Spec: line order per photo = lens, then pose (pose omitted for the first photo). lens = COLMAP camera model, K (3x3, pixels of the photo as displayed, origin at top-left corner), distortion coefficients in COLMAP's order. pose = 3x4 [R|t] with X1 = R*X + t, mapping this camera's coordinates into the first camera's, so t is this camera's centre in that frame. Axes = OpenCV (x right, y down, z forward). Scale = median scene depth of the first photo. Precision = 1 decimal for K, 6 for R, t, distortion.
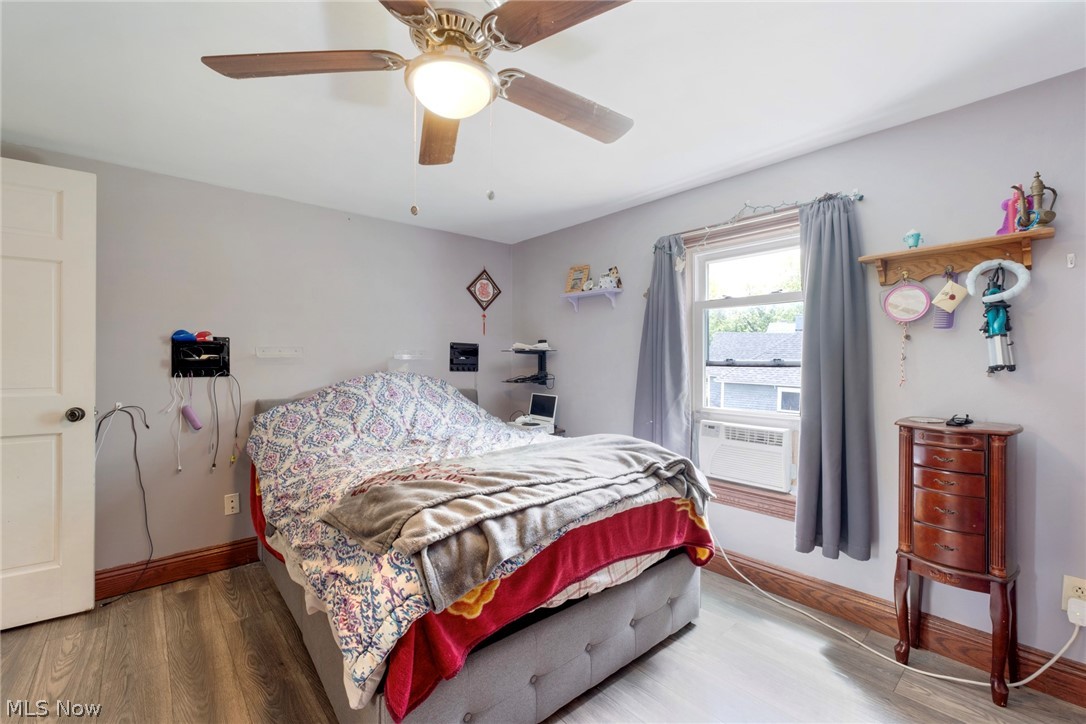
lens RADIAL K [[460.9, 0, 542.9], [0, 460.9, 366.3], [0, 0, 1]] dist [-0.002243, 0.000289]
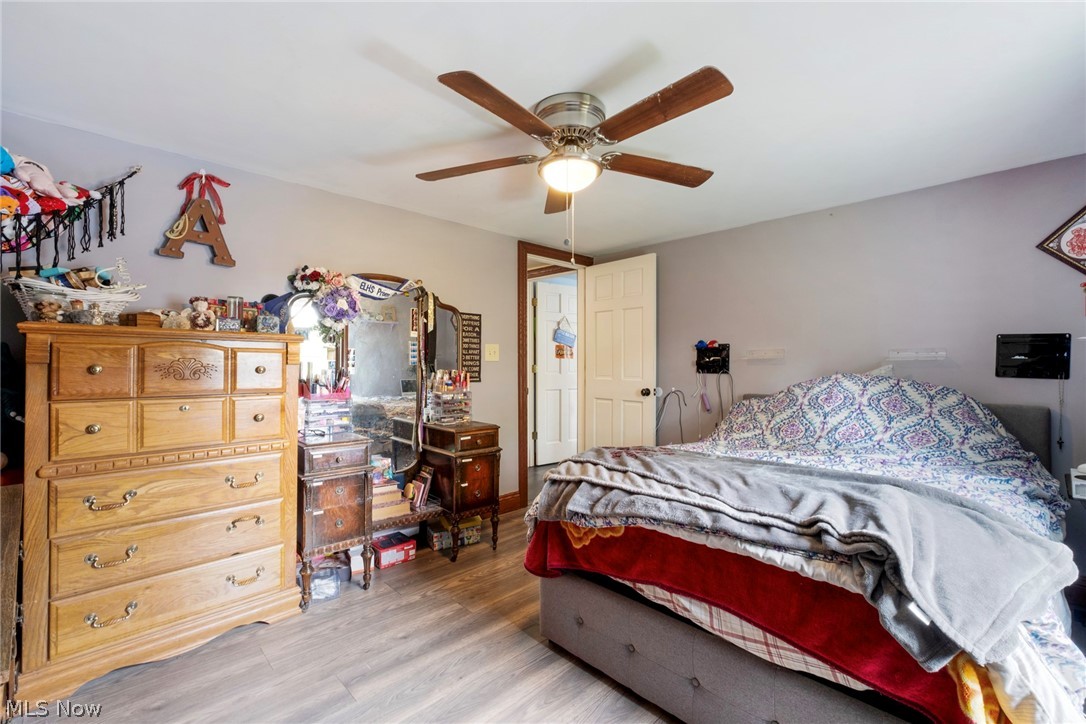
lens RADIAL K [[460.9, 0, 542.9], [0, 460.9, 366.3], [0, 0, 1]] dist [-0.002243, 0.000289]
pose [[0.063063, 0.009194, -0.997967, 0.495925], [-0.009981, 0.999913, 0.008581, -0.003817], [0.997960, 0.009419, 0.063150, 0.329988]]
